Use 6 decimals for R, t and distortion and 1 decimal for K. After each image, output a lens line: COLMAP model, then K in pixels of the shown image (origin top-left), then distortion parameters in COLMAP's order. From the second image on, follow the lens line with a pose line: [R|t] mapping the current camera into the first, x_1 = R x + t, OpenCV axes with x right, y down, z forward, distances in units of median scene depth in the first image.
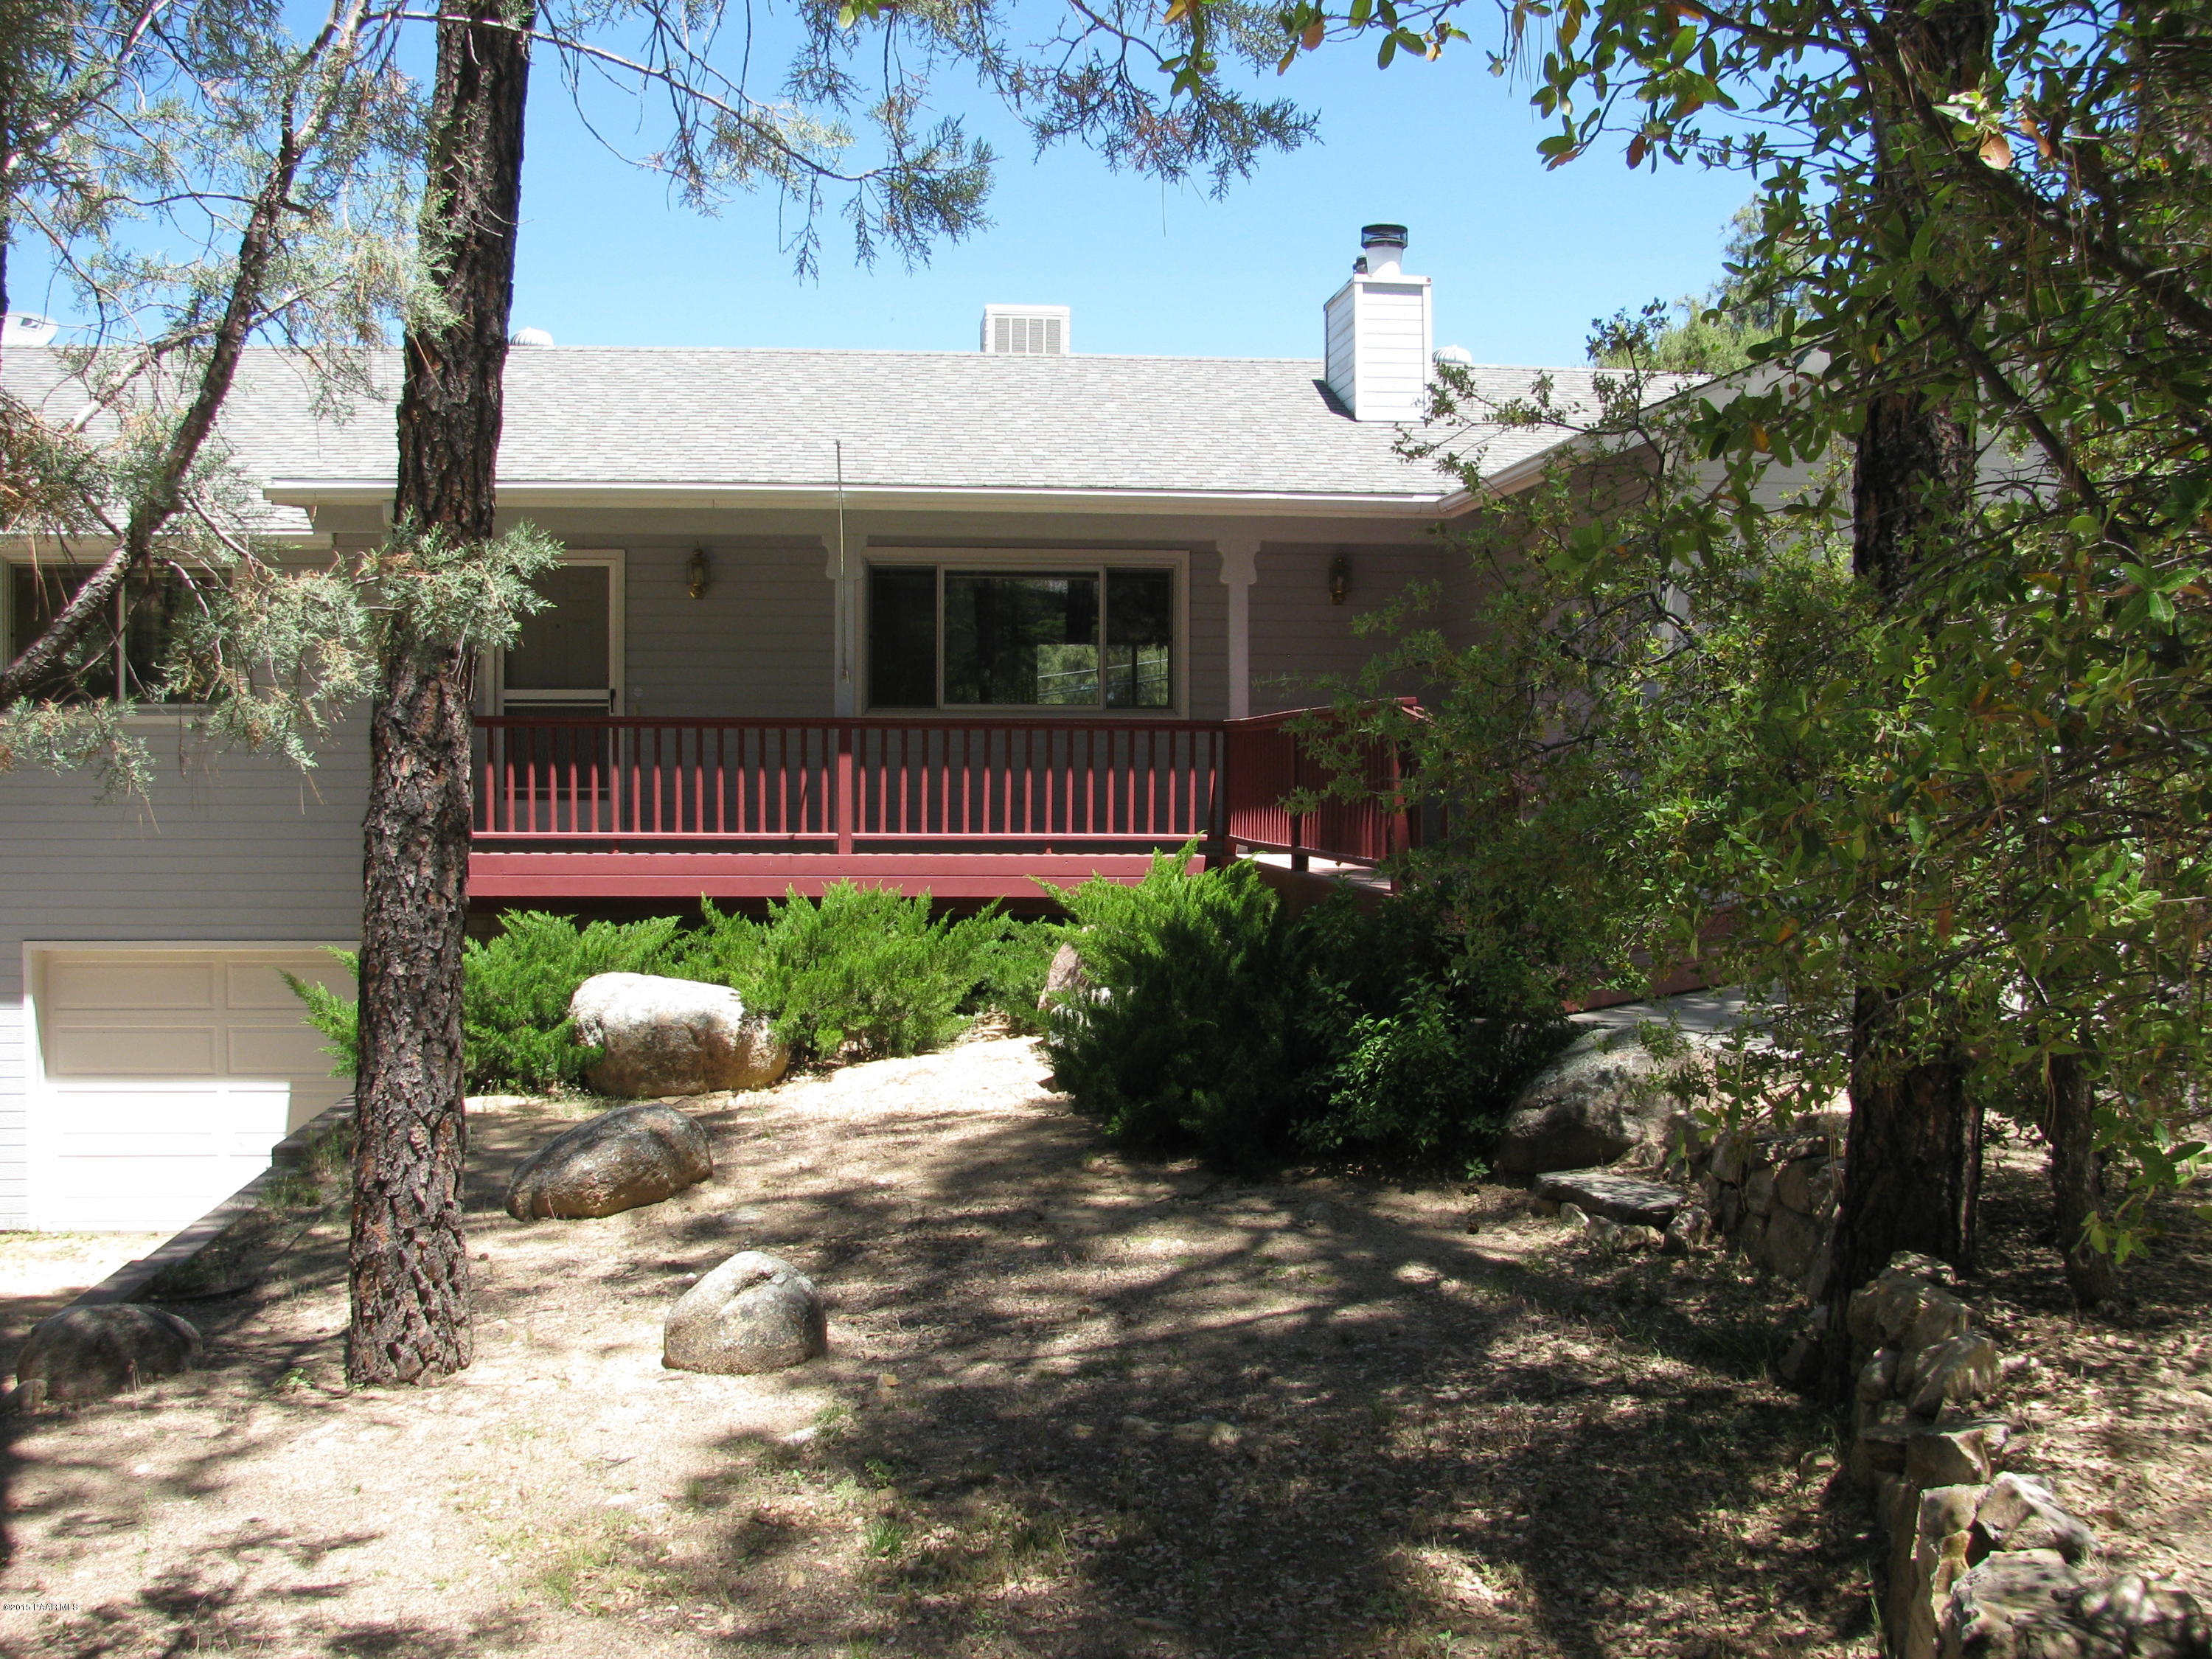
lens RADIAL K [[2239.1, 0, 1084.6], [0, 2239.1, 823.5], [0, 0, 1]] dist [-0.219393, 0.258021]
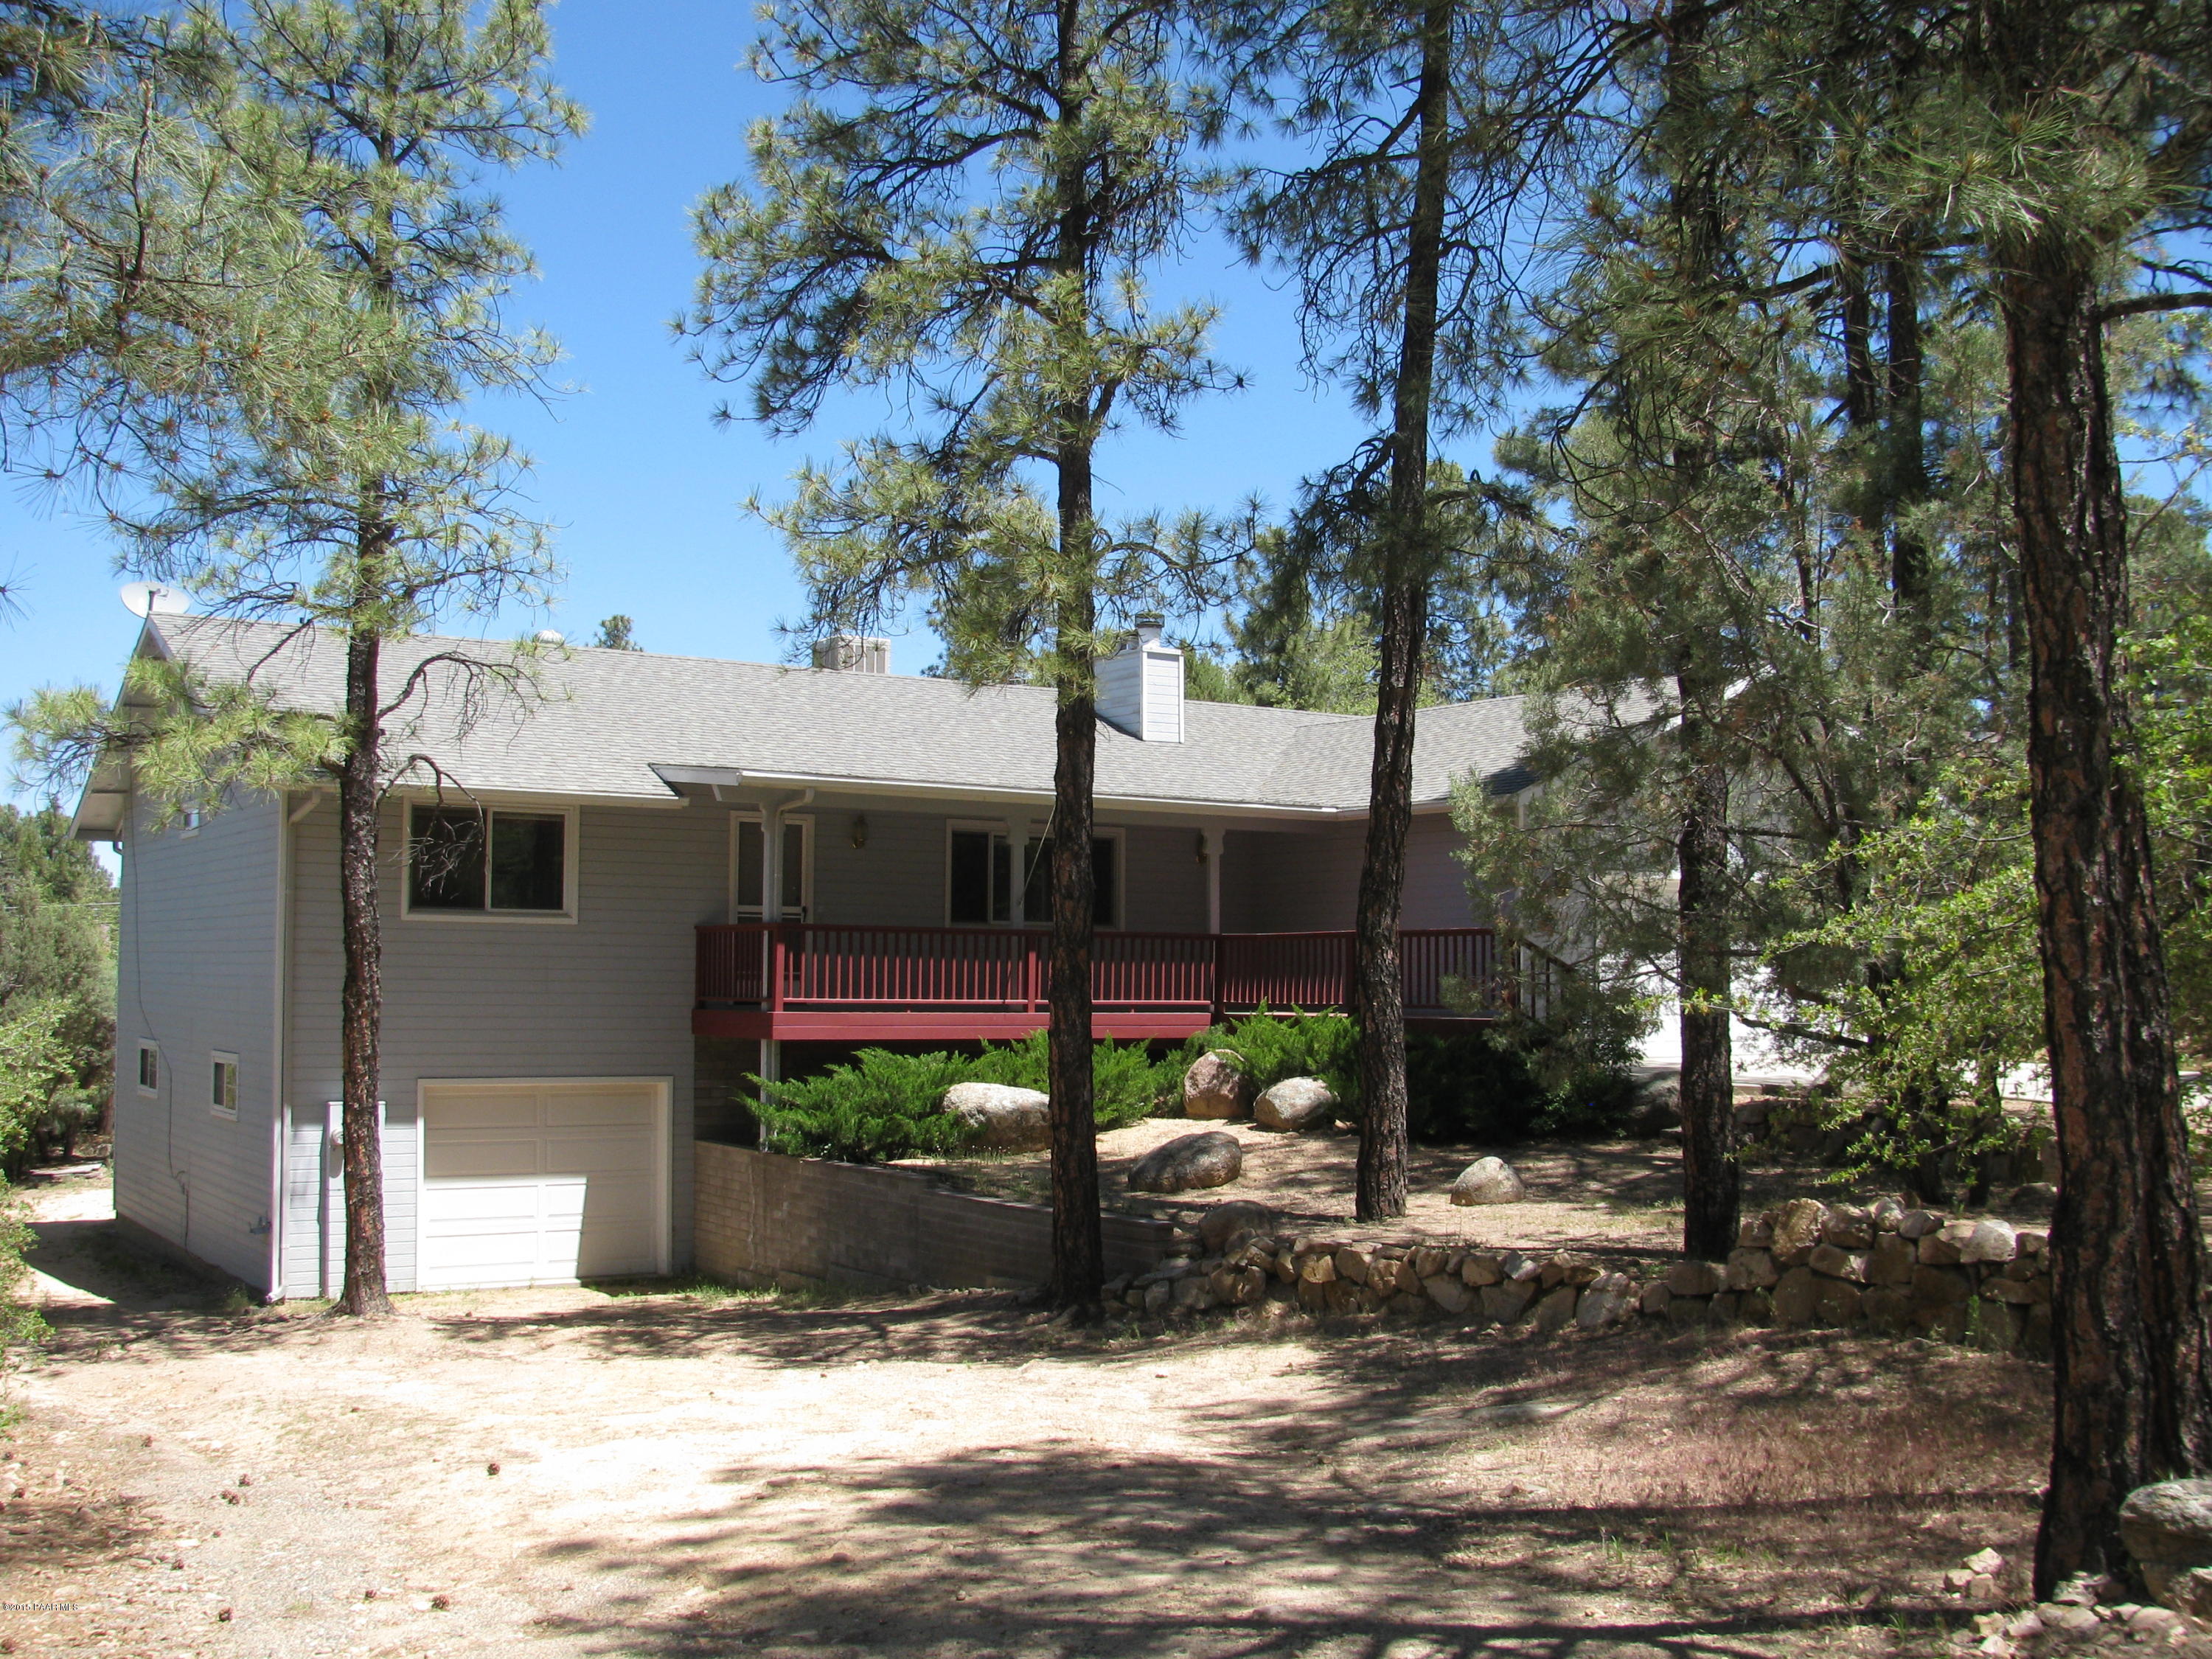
lens RADIAL K [[2263.3, 0, 1106.0], [0, 2263.3, 829.5], [0, 0, 1]] dist [-0.182285, 0.002624]
pose [[0.882105, 0.033842, 0.469835, -0.852778], [0.005598, 0.996592, -0.082294, 0.016656], [-0.471019, 0.075222, 0.878910, -0.508783]]
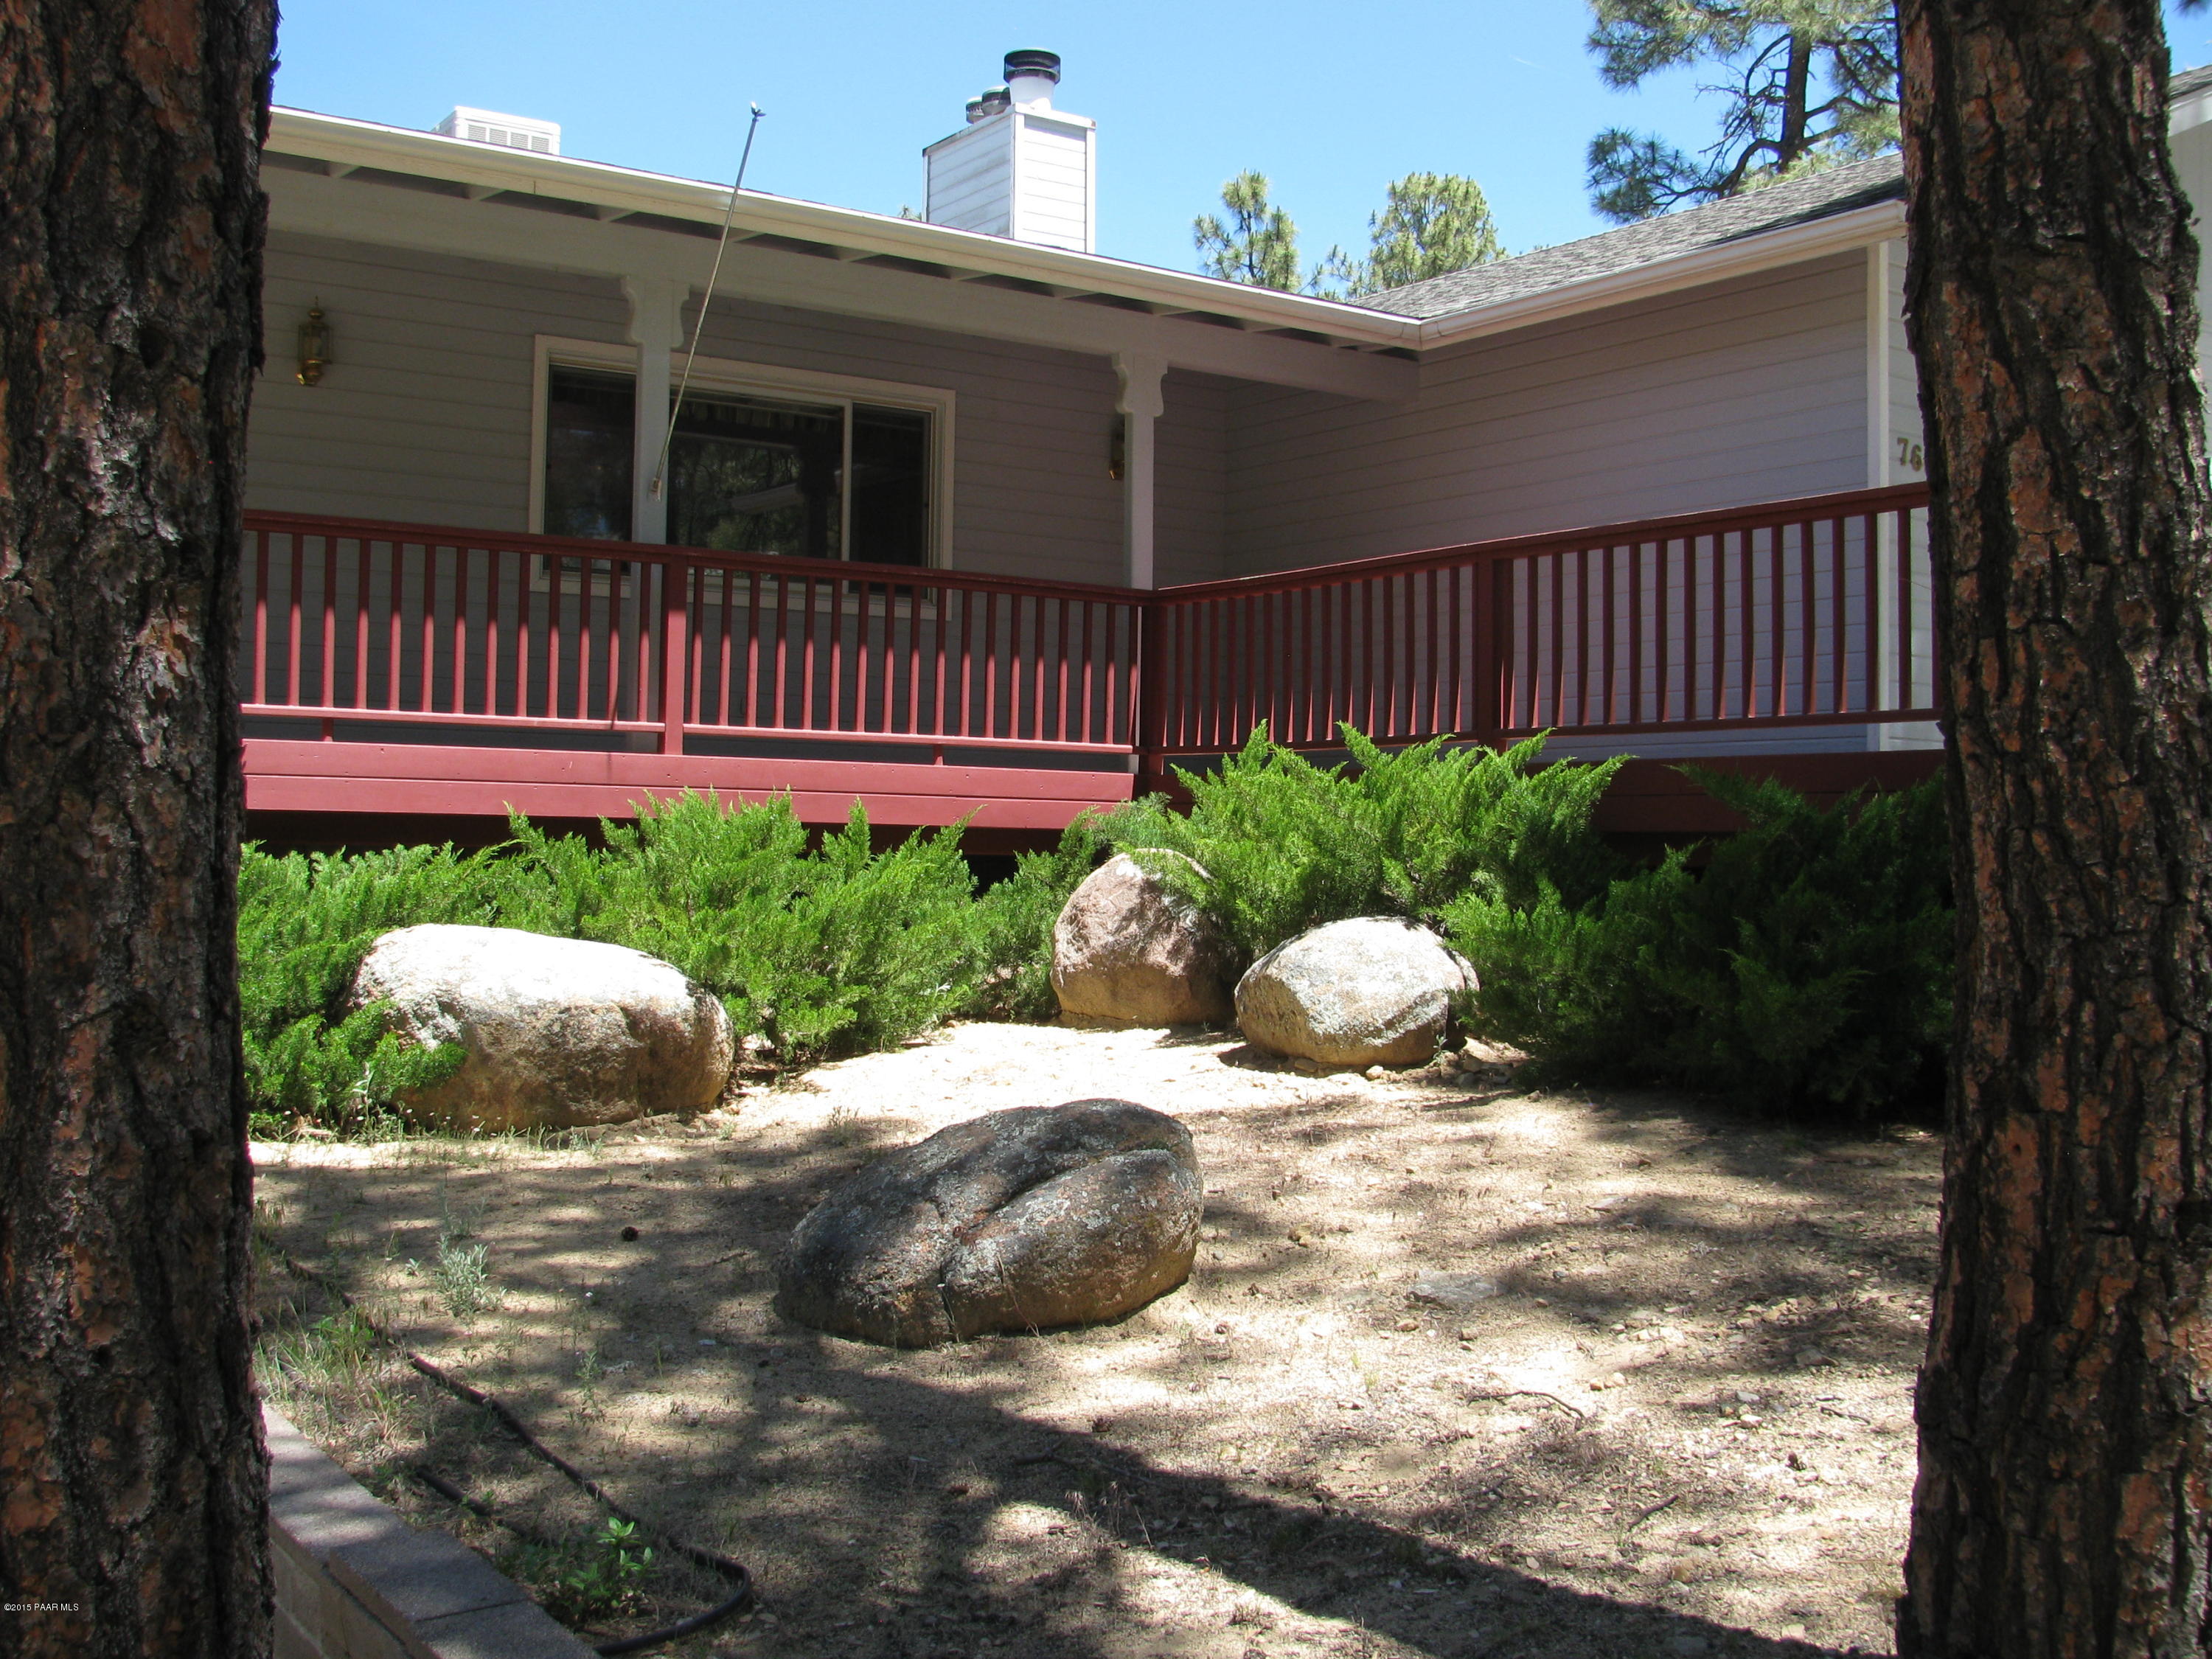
lens RADIAL K [[2263.3, 0, 1106.0], [0, 2263.3, 829.5], [0, 0, 1]] dist [-0.182285, 0.002624]
pose [[0.873047, 0.013231, 0.487456, -0.318707], [-0.000355, 0.999649, -0.026498, 0.053293], [-0.487635, 0.022961, 0.872745, 0.364962]]
